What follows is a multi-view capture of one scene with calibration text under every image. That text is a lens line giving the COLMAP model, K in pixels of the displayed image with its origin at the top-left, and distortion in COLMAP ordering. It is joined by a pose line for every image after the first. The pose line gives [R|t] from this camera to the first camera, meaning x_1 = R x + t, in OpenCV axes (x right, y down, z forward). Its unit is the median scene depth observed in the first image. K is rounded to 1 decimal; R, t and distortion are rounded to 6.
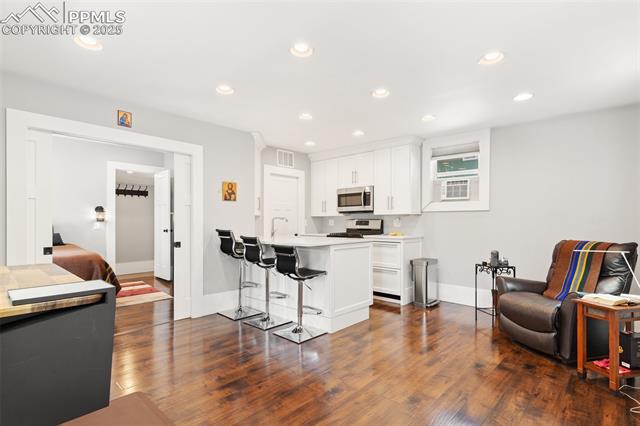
lens RADIAL K [[309.6, 0, 322.5], [0, 309.6, 226.1], [0, 0, 1]] dist [0.005486, 0.000827]
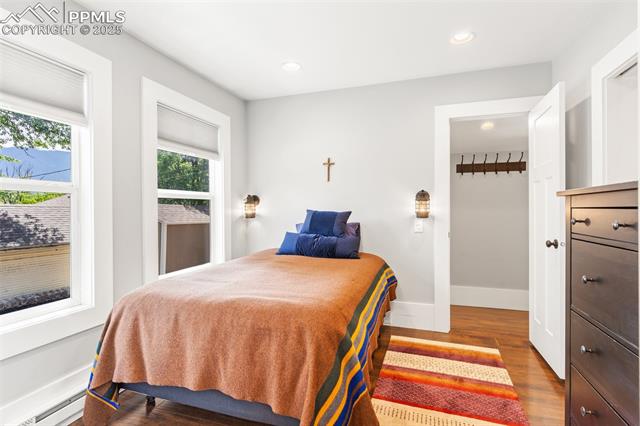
lens RADIAL K [[316.5, 0, 315.0], [0, 316.5, 209.5], [0, 0, 1]] dist [-0.000697, 0.000862]
pose [[0.403305, -0.010340, -0.915007, -0.316182], [-0.017504, 0.999666, -0.019012, -0.018529], [0.914898, 0.023684, 0.402990, 0.681473]]
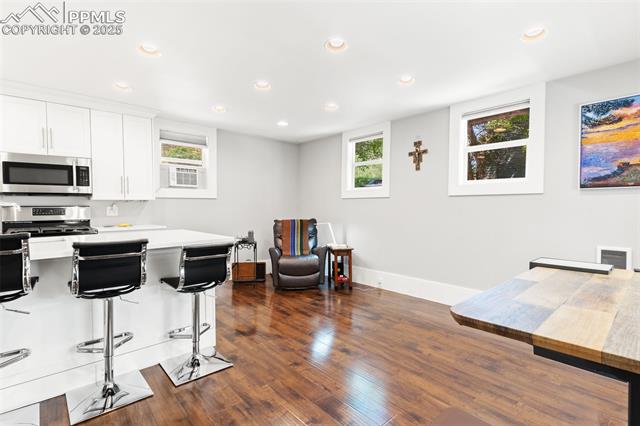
lens RADIAL K [[309.6, 0, 319.0], [0, 309.6, 211.3], [0, 0, 1]] dist [0.005486, 0.000827]
pose [[0.090921, -0.018350, 0.995689, -0.516355], [0.018366, 0.999691, 0.016747, -0.012778], [-0.995689, 0.016765, 0.091230, 0.440160]]
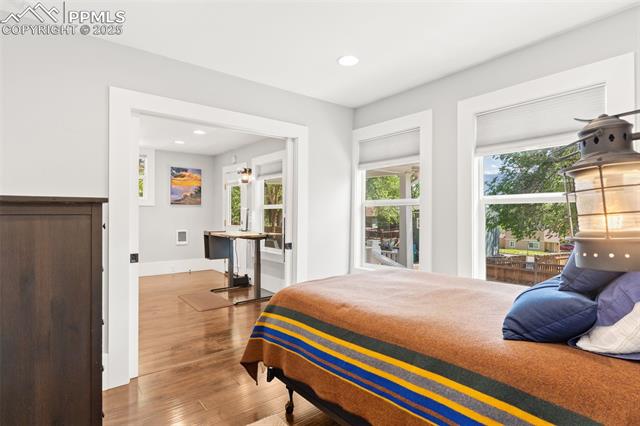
lens RADIAL K [[334.9, 0, 321.2], [0, 334.9, 212.8], [0, 0, 1]] dist [-0.000961, -0.000171]
pose [[-0.987711, -0.013153, 0.155738, -0.709014], [-0.009849, 0.999710, 0.021964, -0.038886], [-0.155981, 0.020161, -0.987554, 1.254195]]
